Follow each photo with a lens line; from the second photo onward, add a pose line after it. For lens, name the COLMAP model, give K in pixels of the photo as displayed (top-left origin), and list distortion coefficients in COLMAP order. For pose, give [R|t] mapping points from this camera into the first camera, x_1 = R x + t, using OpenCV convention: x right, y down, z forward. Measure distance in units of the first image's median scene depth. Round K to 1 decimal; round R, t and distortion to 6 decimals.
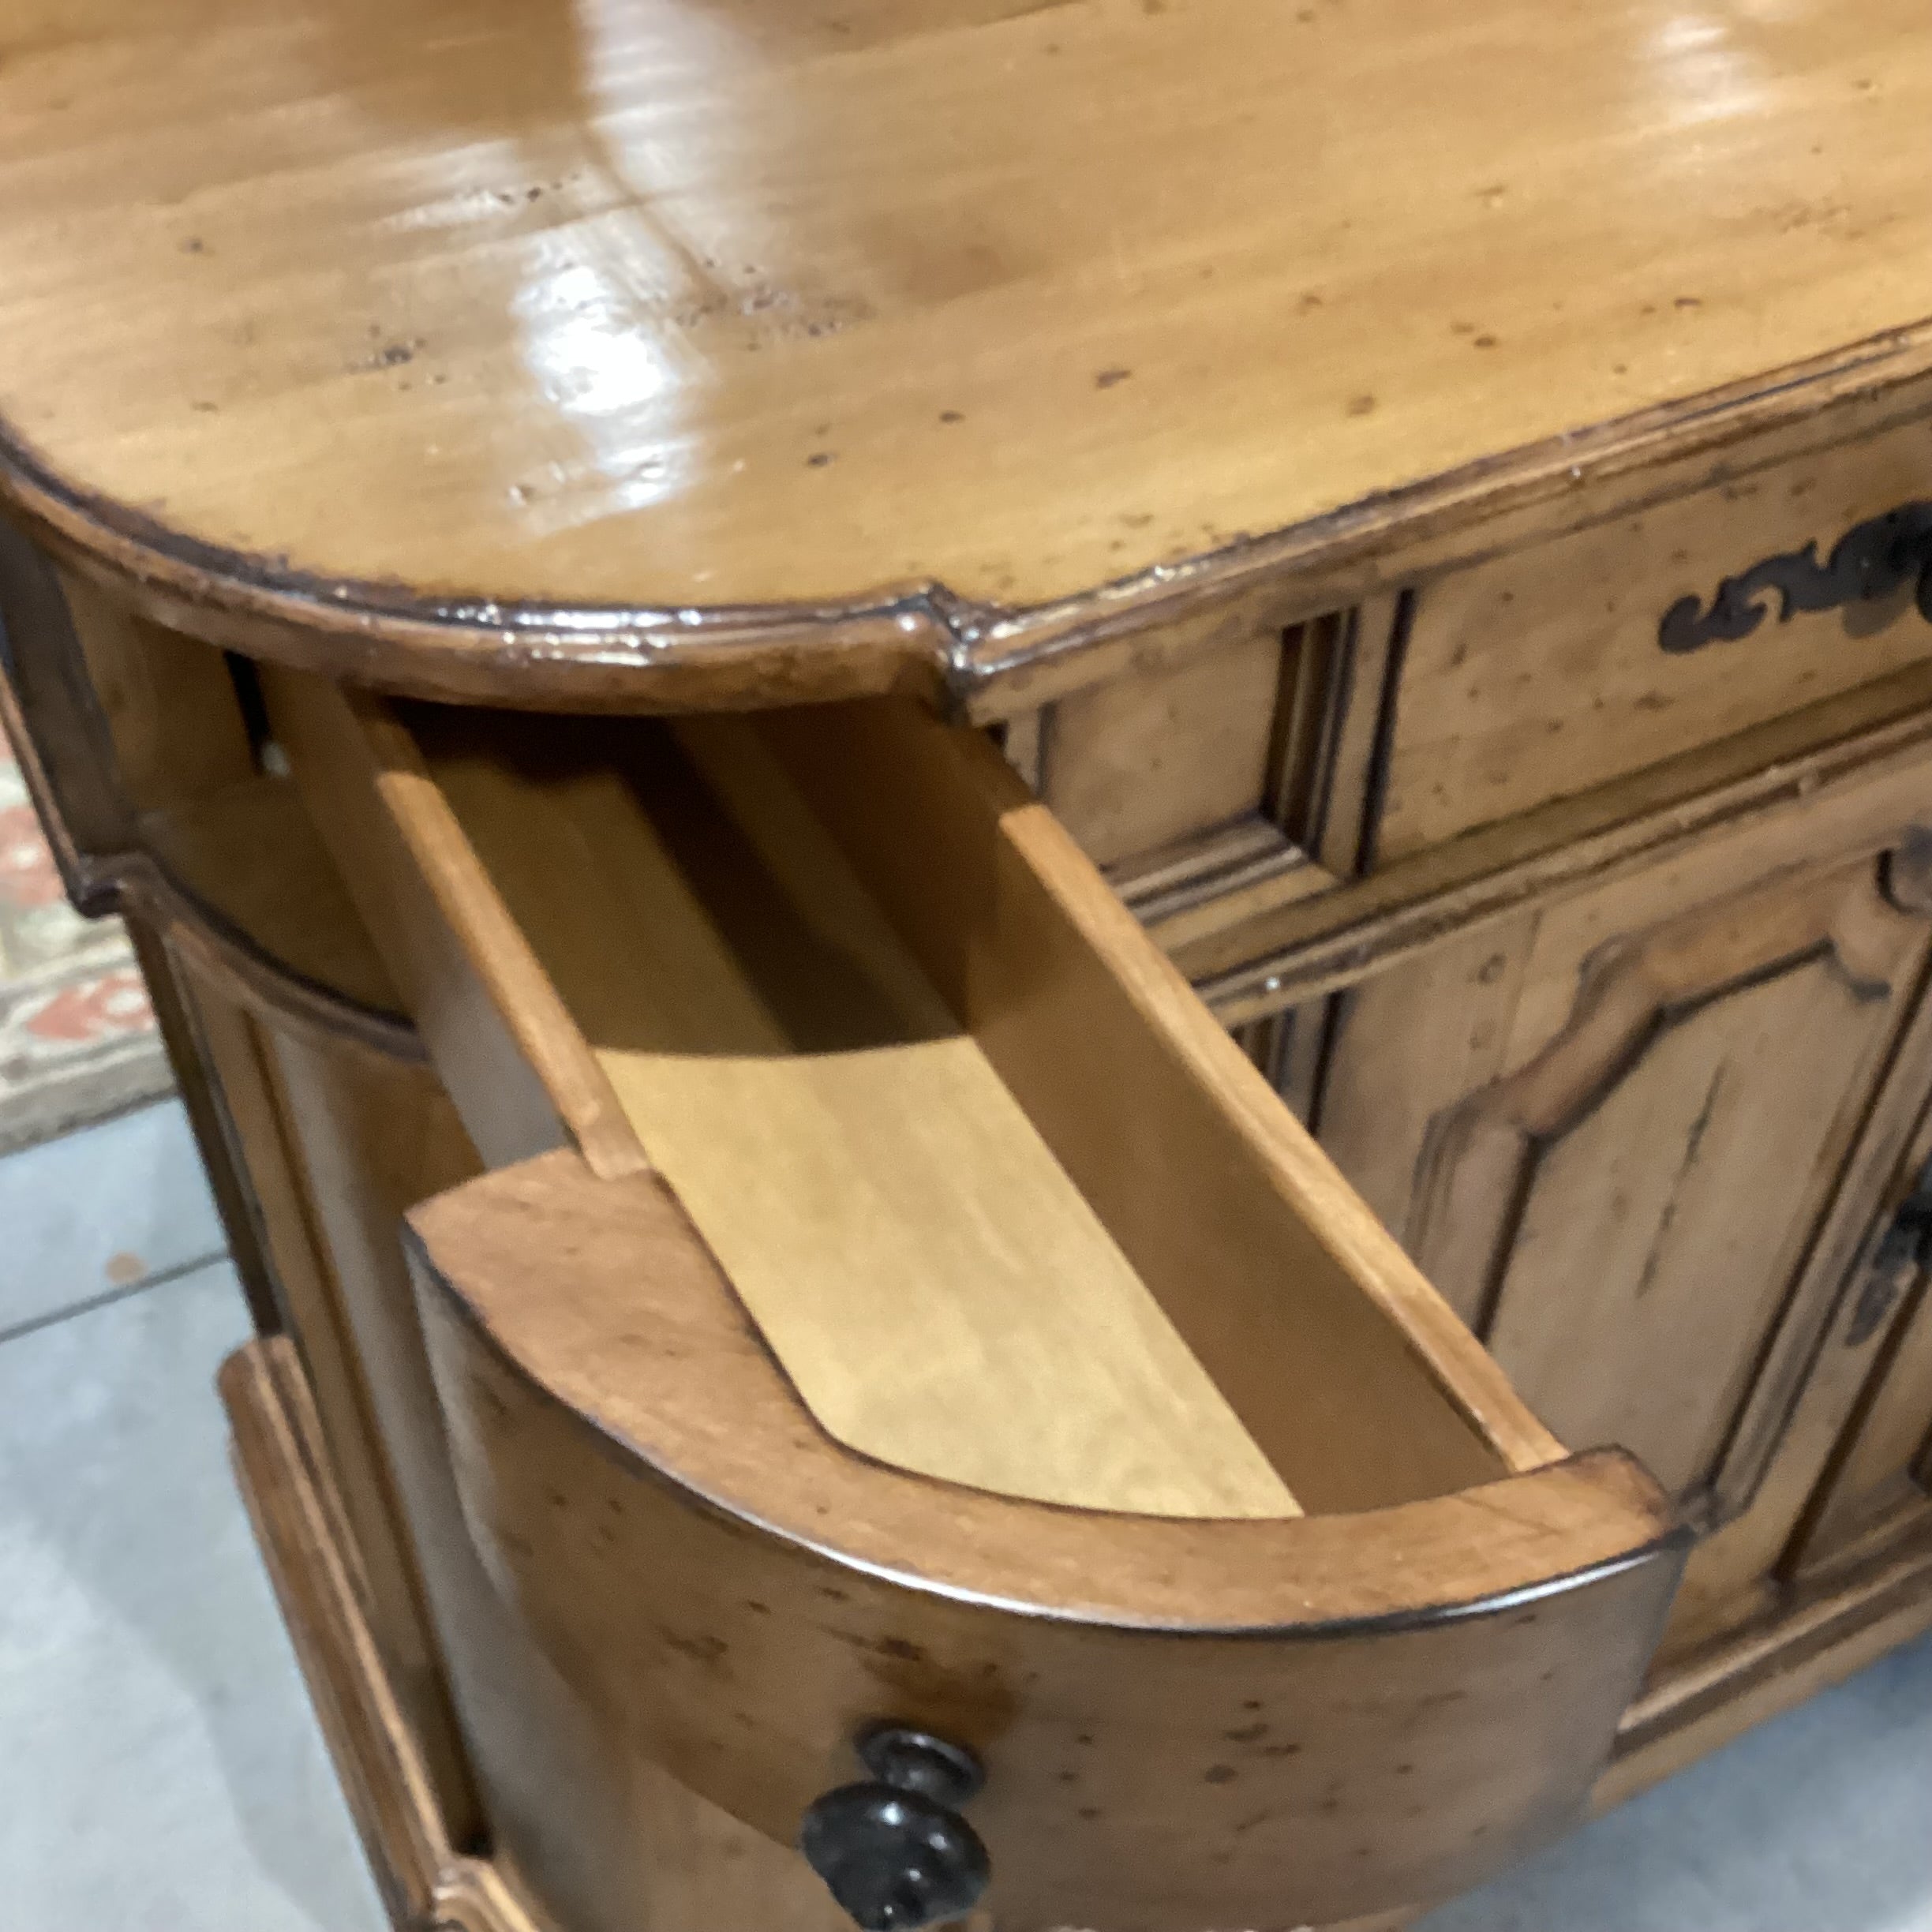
lens RADIAL K [[2406.7, 0, 966.0], [0, 2406.7, 966.0], [0, 0, 1]] dist [0.156695, -0.418624]
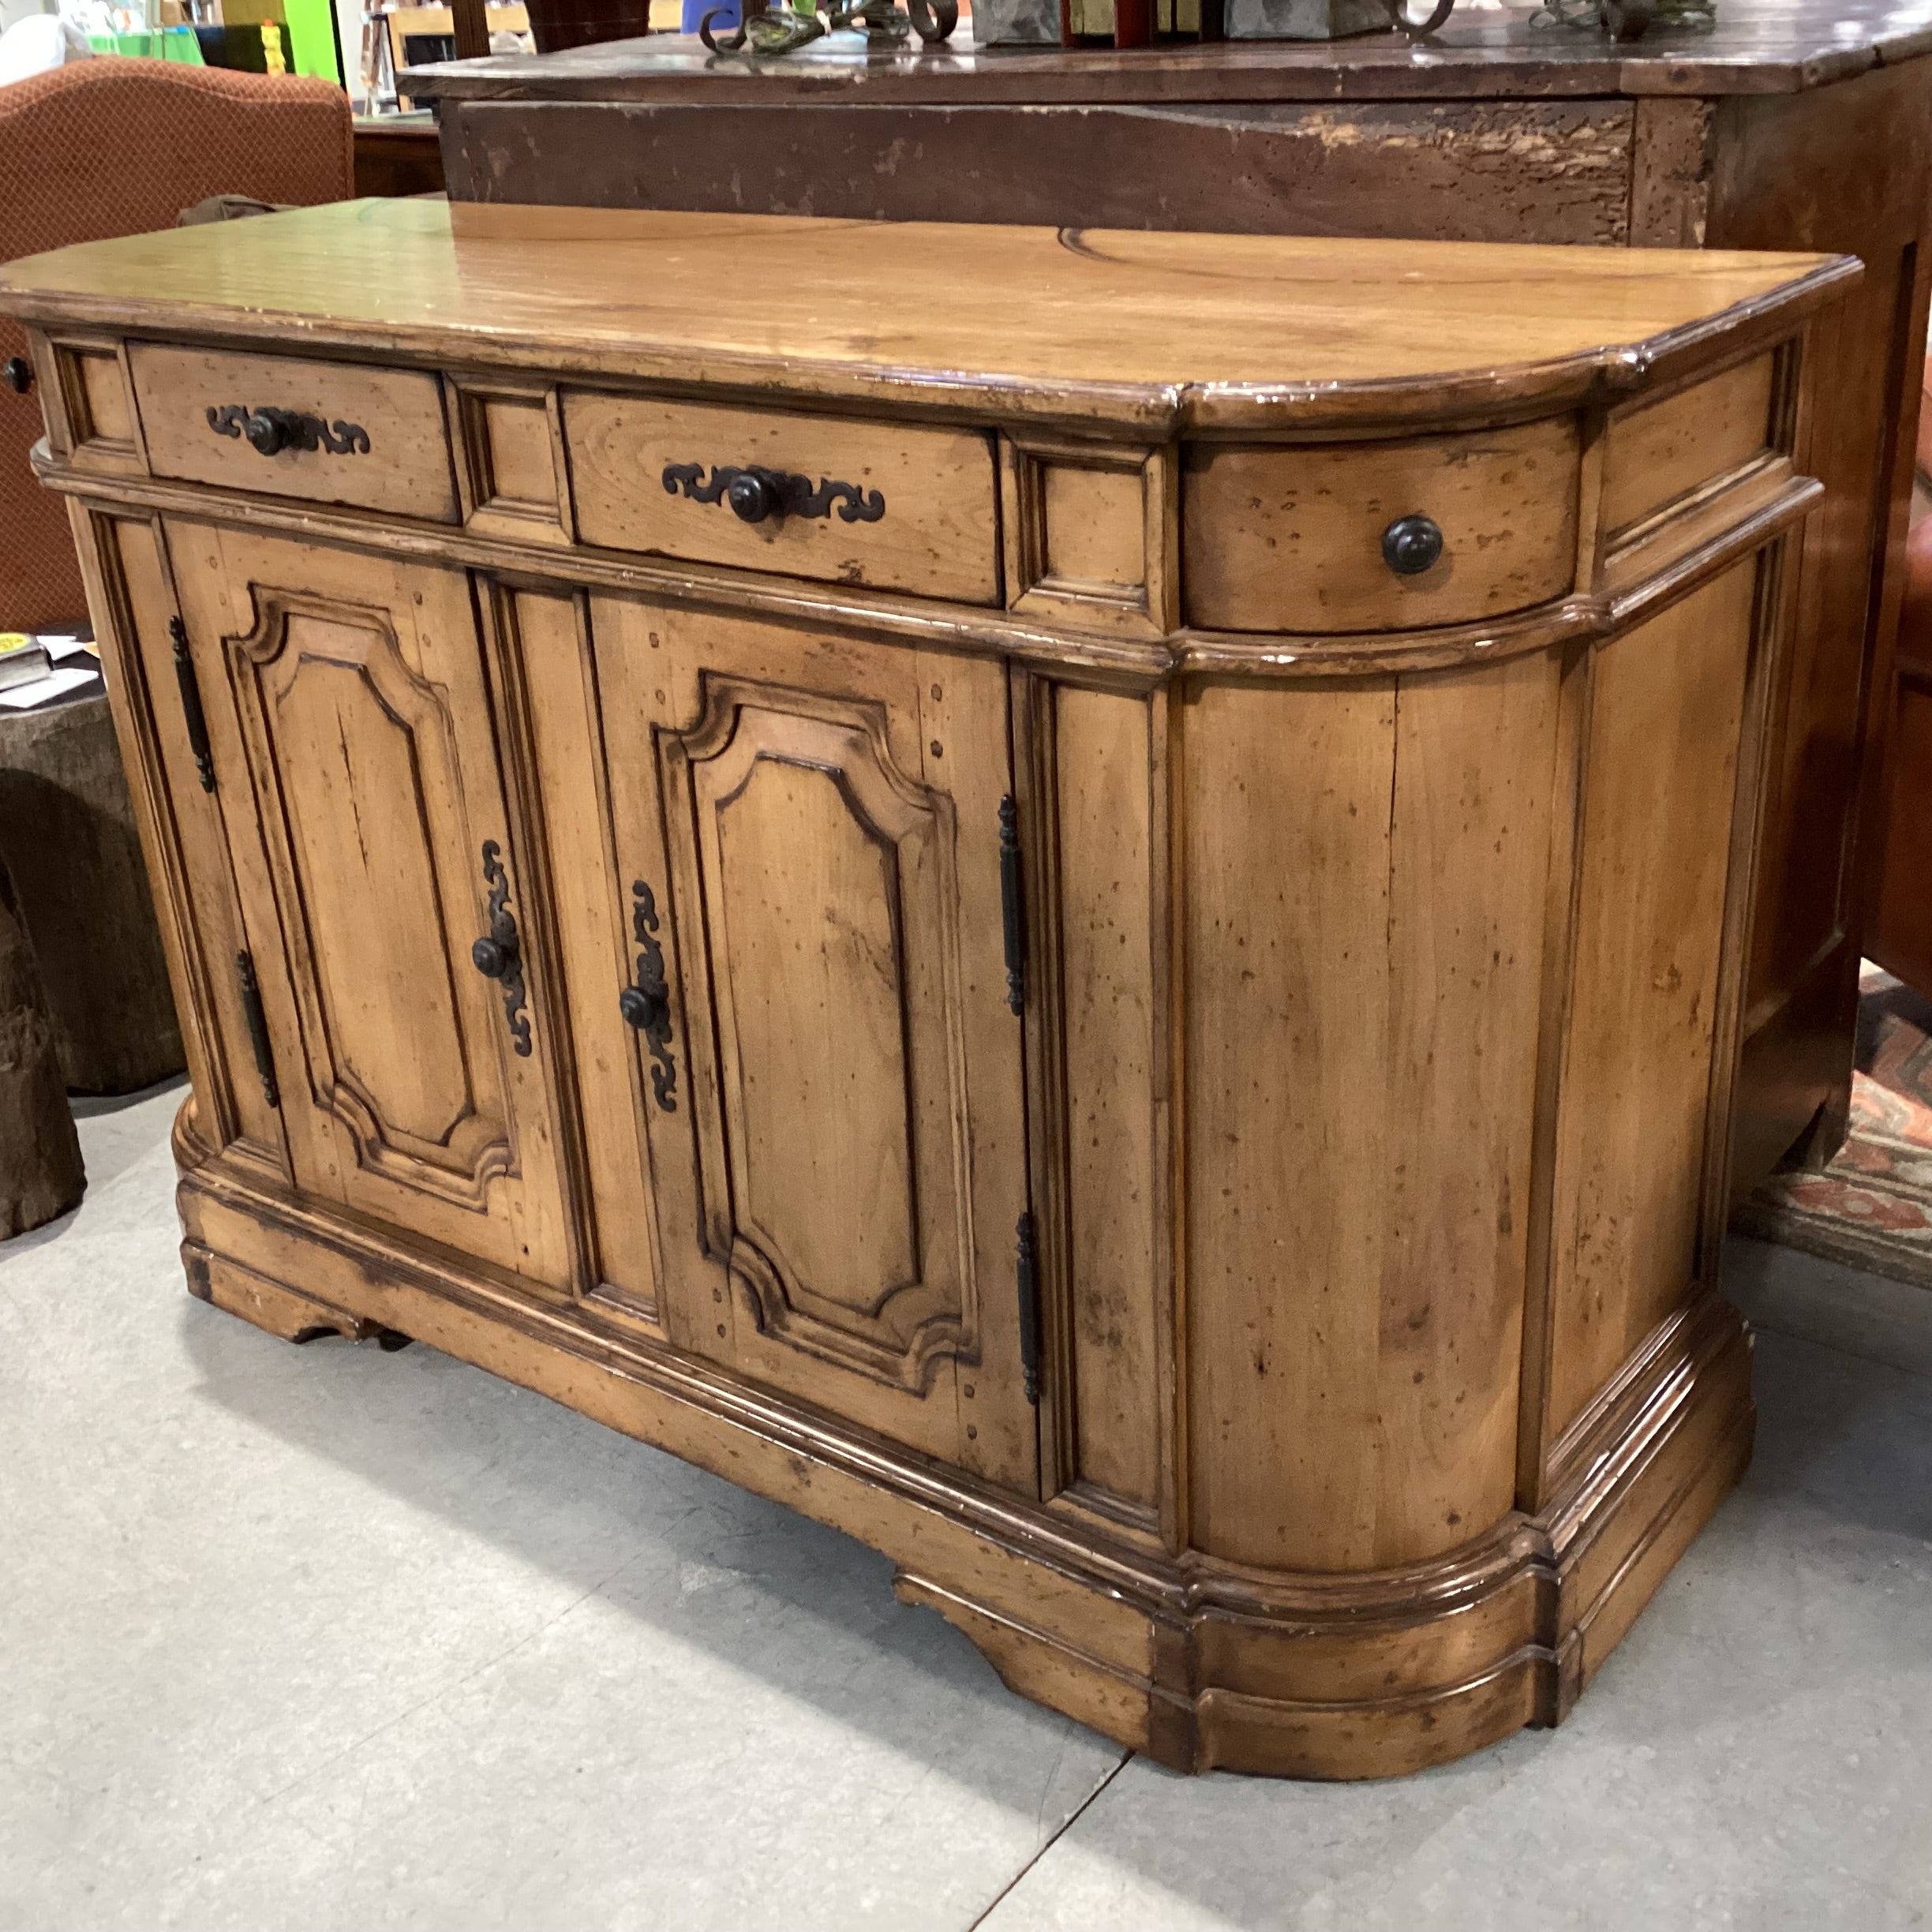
lens RADIAL K [[2333.4, 0, 964.6], [0, 2333.4, 913.9], [0, 0, 1]] dist [0.148372, -0.325061]
pose [[0.422900, 0.324219, -0.846190, 3.307744], [-0.597880, 0.801542, 0.008310, -0.235021], [0.680951, 0.502406, 0.532816, 0.438245]]
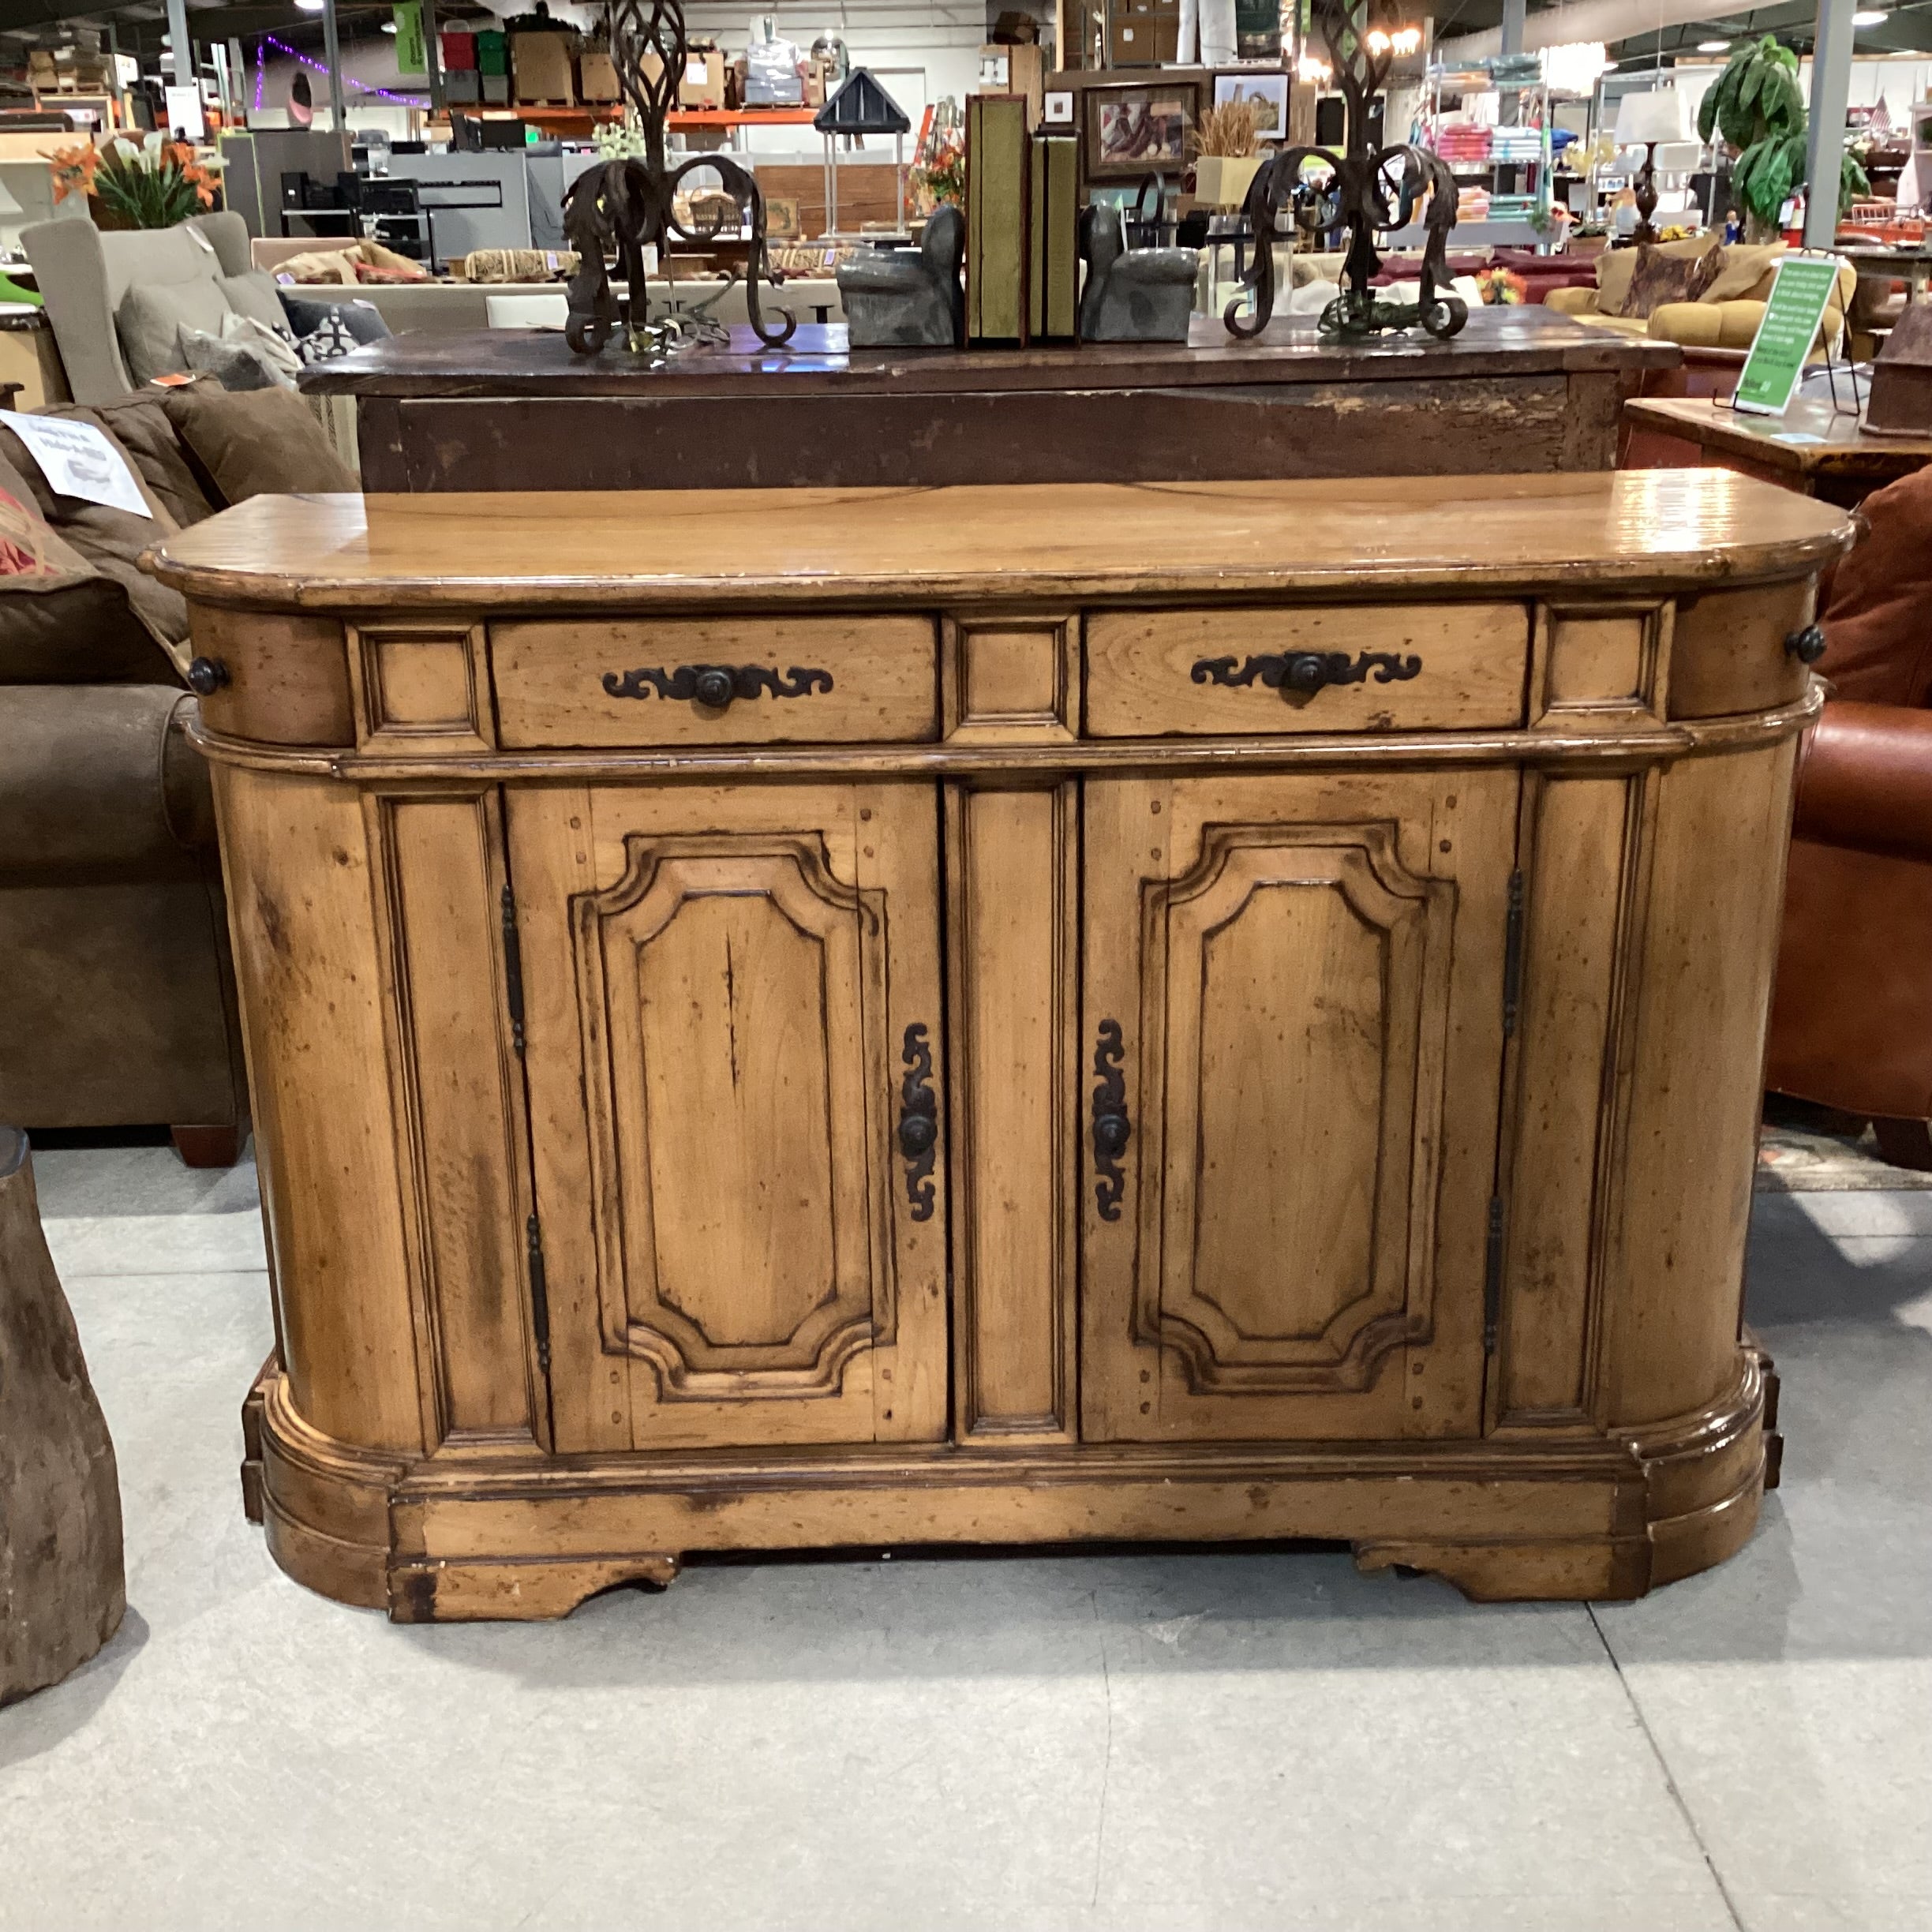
lens RADIAL K [[2317.9, 0, 964.8], [0, 2317.9, 909.5], [0, 0, 1]] dist [0.144919, -0.298733]
pose [[0.891702, 0.110035, -0.439045, 2.054312], [-0.300618, 0.869133, -0.392730, 1.141575], [0.338375, 0.482182, 0.808086, -1.077372]]
